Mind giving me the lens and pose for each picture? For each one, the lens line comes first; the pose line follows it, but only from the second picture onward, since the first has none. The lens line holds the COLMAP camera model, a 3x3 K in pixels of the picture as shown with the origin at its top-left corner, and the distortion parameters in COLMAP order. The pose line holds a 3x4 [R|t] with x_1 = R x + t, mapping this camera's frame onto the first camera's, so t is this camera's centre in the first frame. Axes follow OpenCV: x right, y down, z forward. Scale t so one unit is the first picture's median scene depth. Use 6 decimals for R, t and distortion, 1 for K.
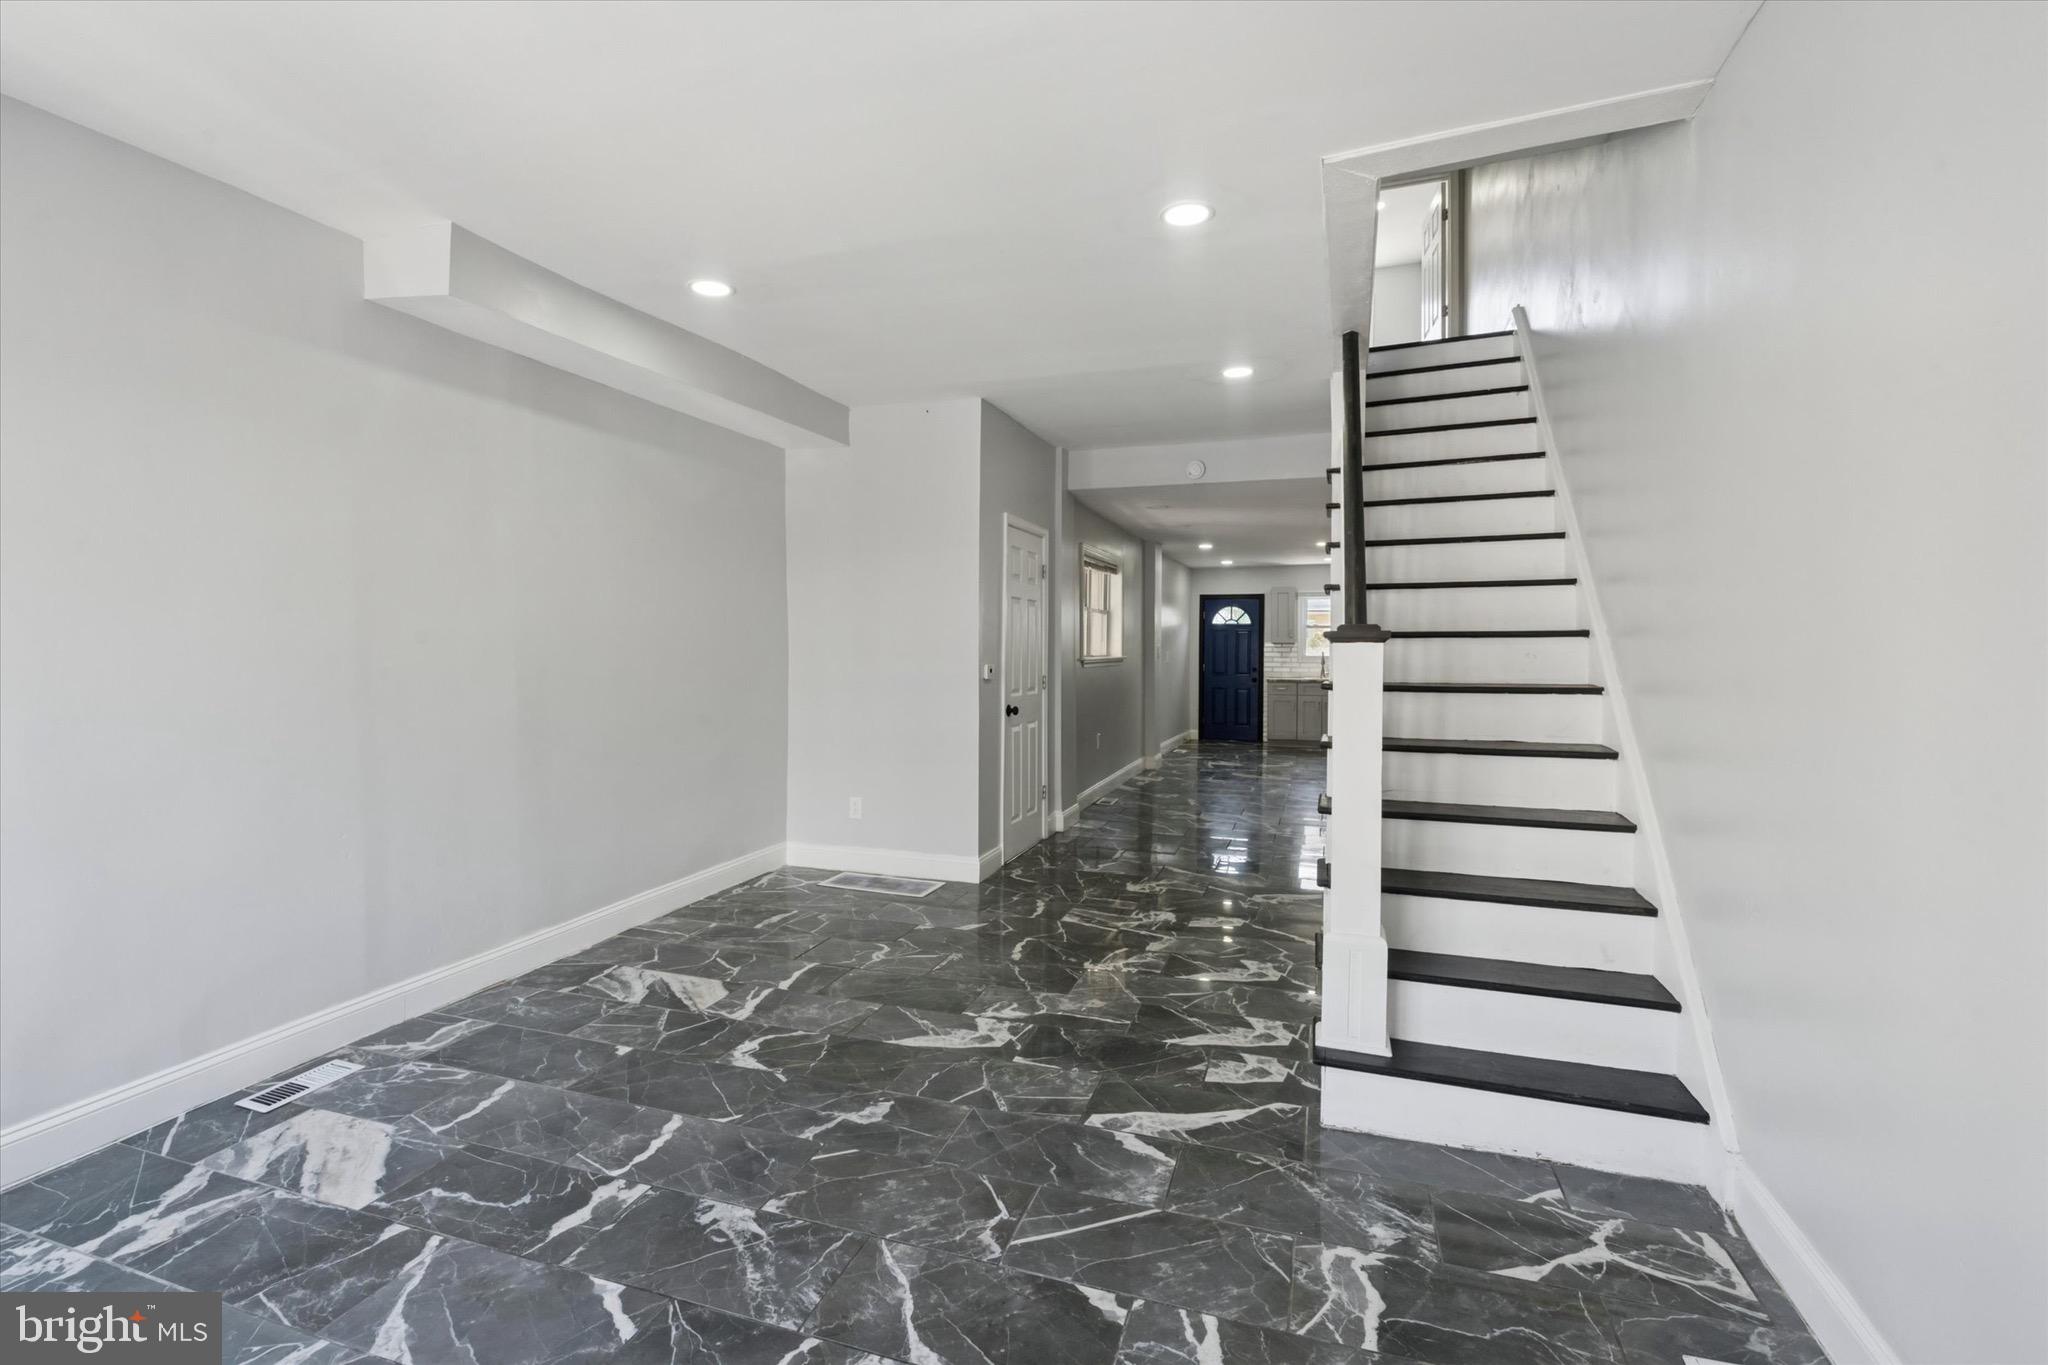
lens RADIAL K [[917.0, 0, 1021.9], [0, 917.0, 662.2], [0, 0, 1]] dist [-0.001182, 0.000211]
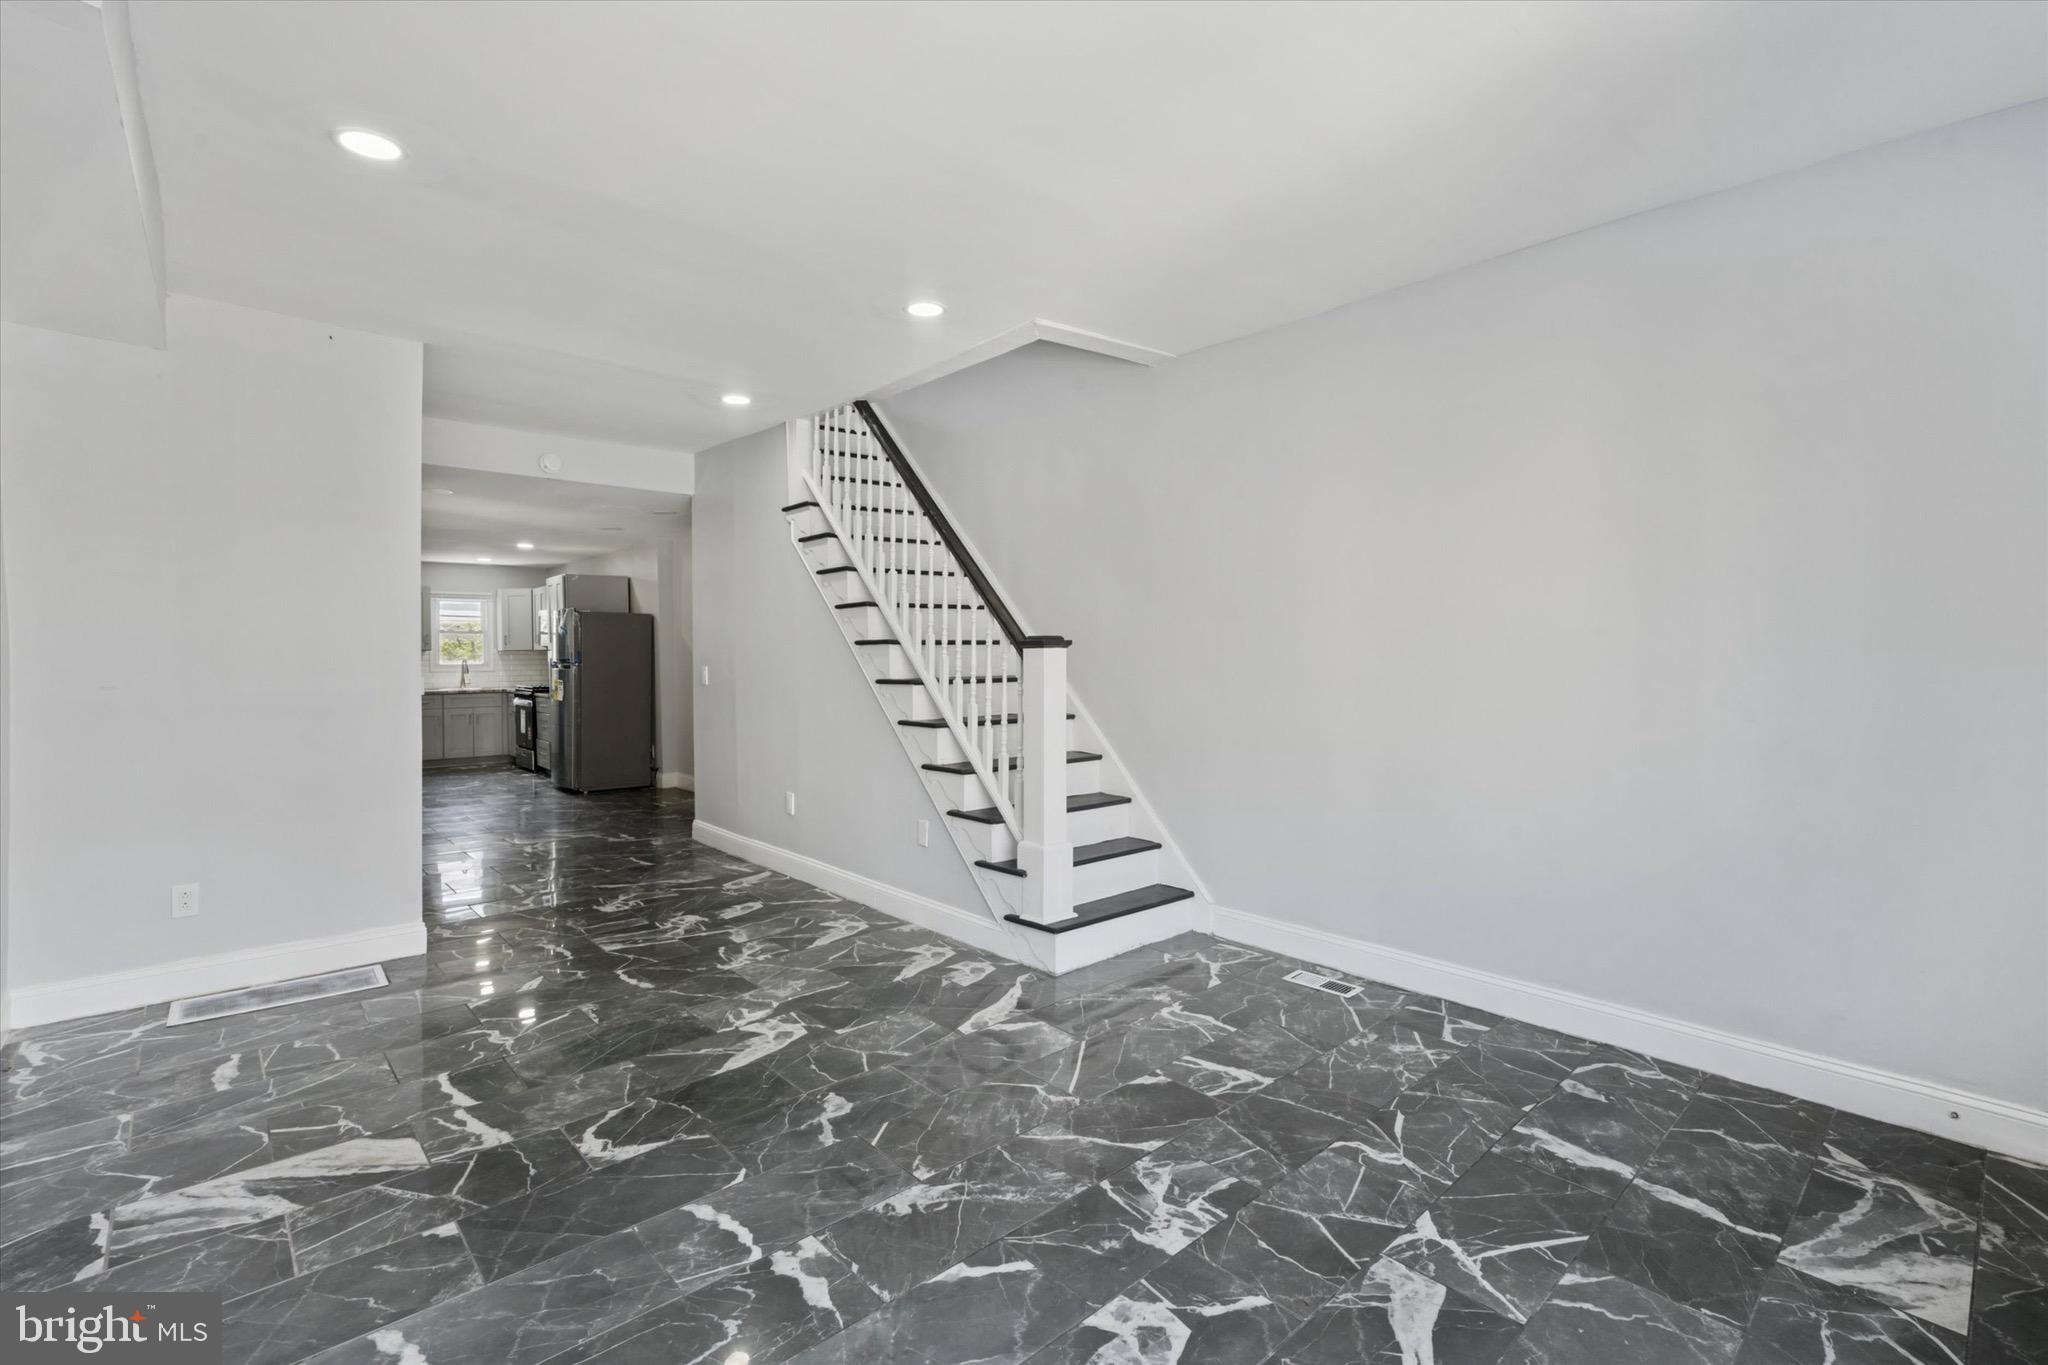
lens RADIAL K [[917.0, 0, 1035.6], [0, 917.0, 664.9], [0, 0, 1]] dist [-0.001182, 0.000211]
pose [[0.478487, -0.013134, 0.877997, -0.672391], [0.017613, 0.999831, 0.005358, -0.003697], [-0.877918, 0.012900, 0.478637, 0.213374]]
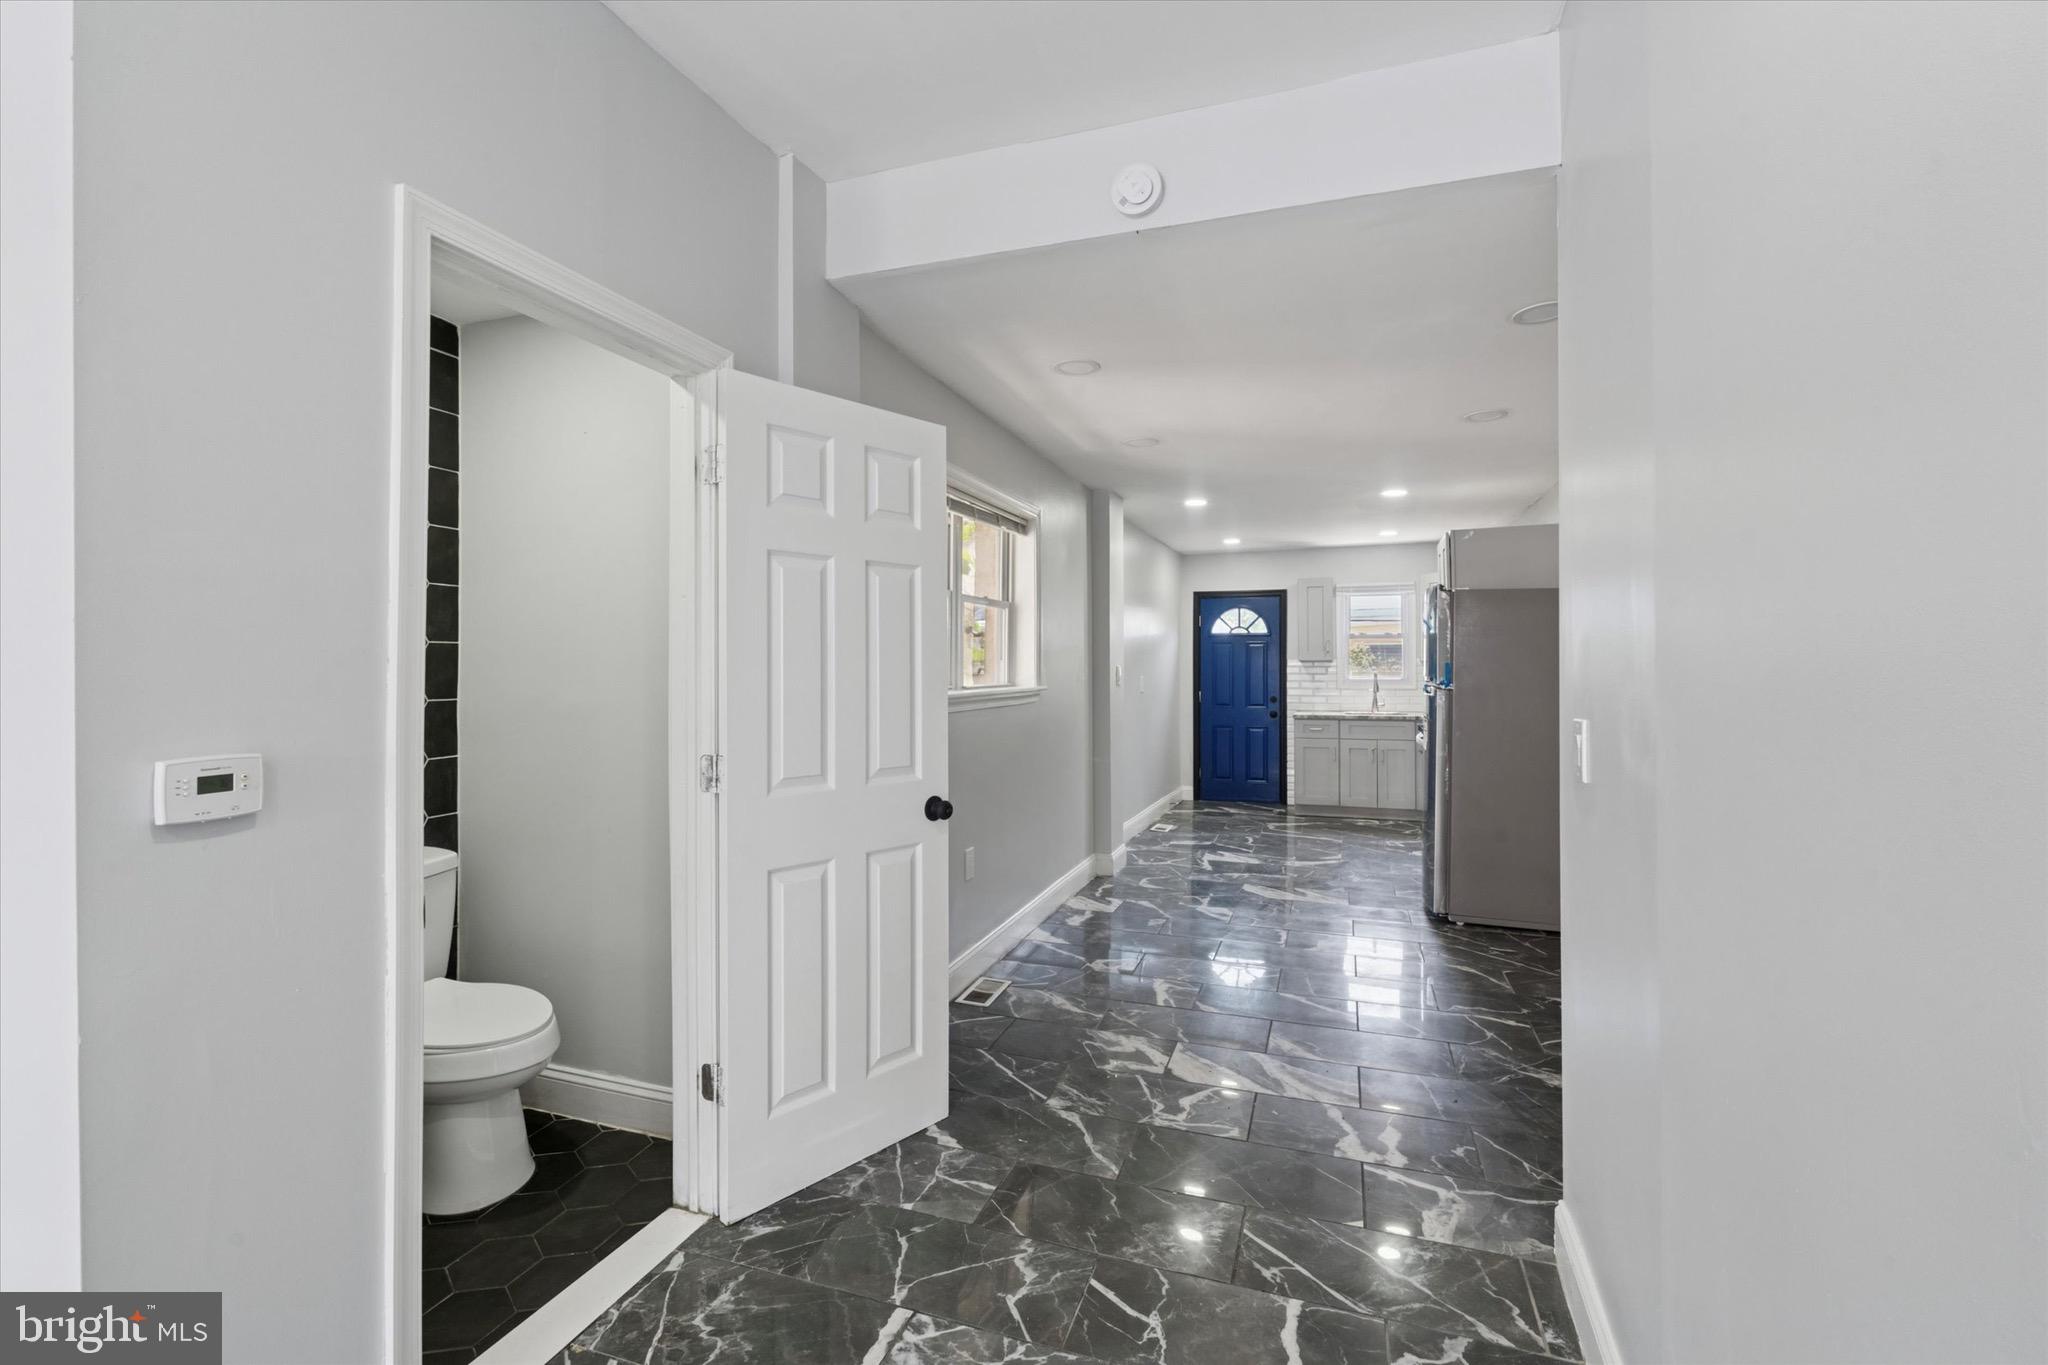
lens RADIAL K [[917.0, 0, 1032.3], [0, 917.0, 665.2], [0, 0, 1]] dist [-0.001182, 0.000211]
pose [[0.999975, -0.006280, 0.003326, 0.246013], [0.006333, 0.999849, -0.016161, -0.026852], [-0.003224, 0.016181, 0.999864, 1.090667]]
